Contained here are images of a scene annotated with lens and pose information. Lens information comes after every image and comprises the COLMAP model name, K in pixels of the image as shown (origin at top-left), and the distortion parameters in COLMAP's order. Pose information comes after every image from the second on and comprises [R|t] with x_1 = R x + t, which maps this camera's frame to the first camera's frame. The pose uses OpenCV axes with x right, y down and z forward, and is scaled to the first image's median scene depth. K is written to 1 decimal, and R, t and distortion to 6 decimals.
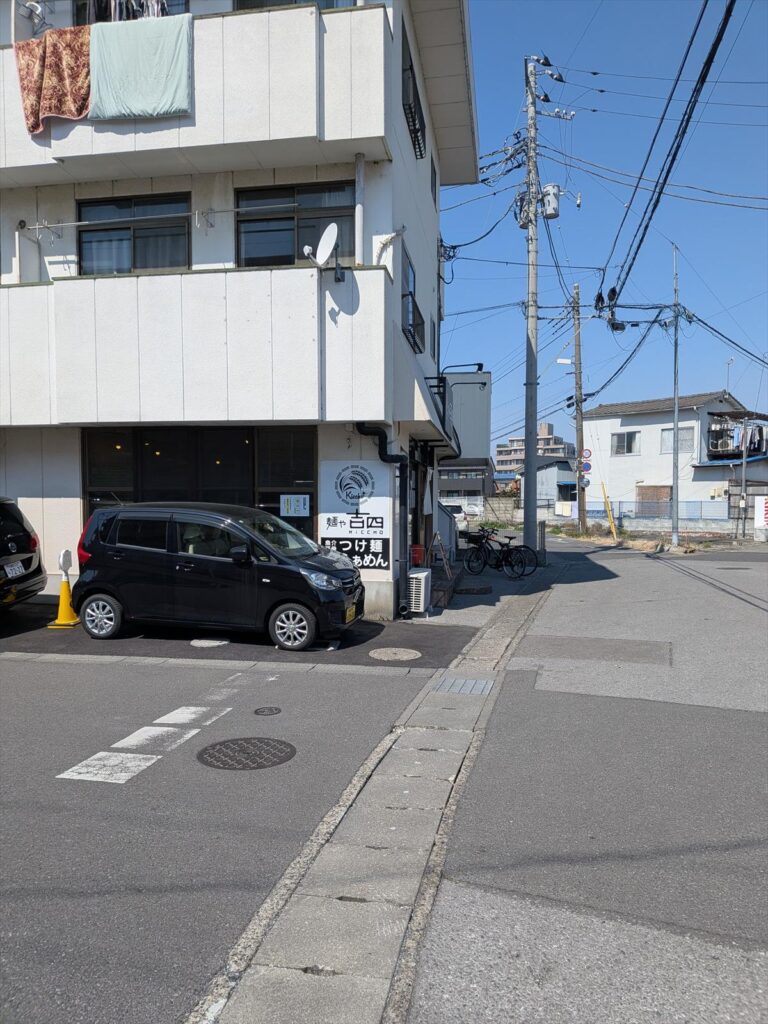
lens RADIAL K [[725.2, 0, 384.0], [0, 725.2, 512.0], [0, 0, 1]] dist [0.089154, -0.143167]
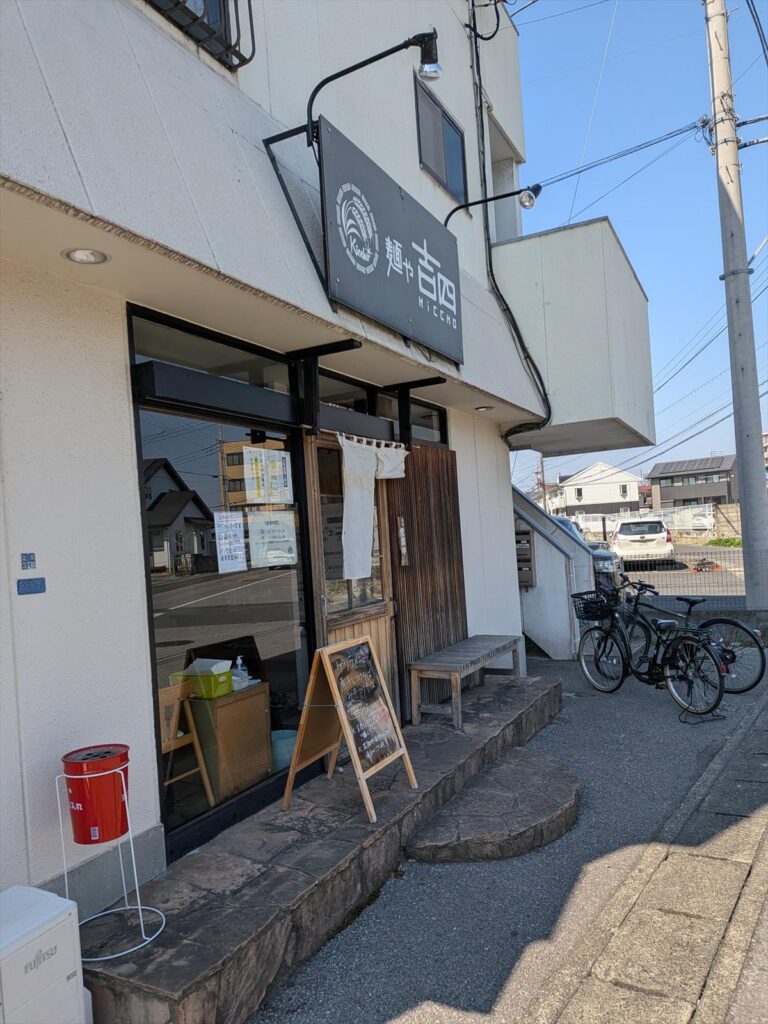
lens RADIAL K [[725.2, 0, 384.0], [0, 725.2, 512.0], [0, 0, 1]] dist [0.089154, -0.143167]
pose [[0.949455, -0.065513, -0.306989, 0.117939], [0.056642, 0.997681, -0.037729, -0.009815], [0.308749, 0.018434, 0.950965, 0.456118]]
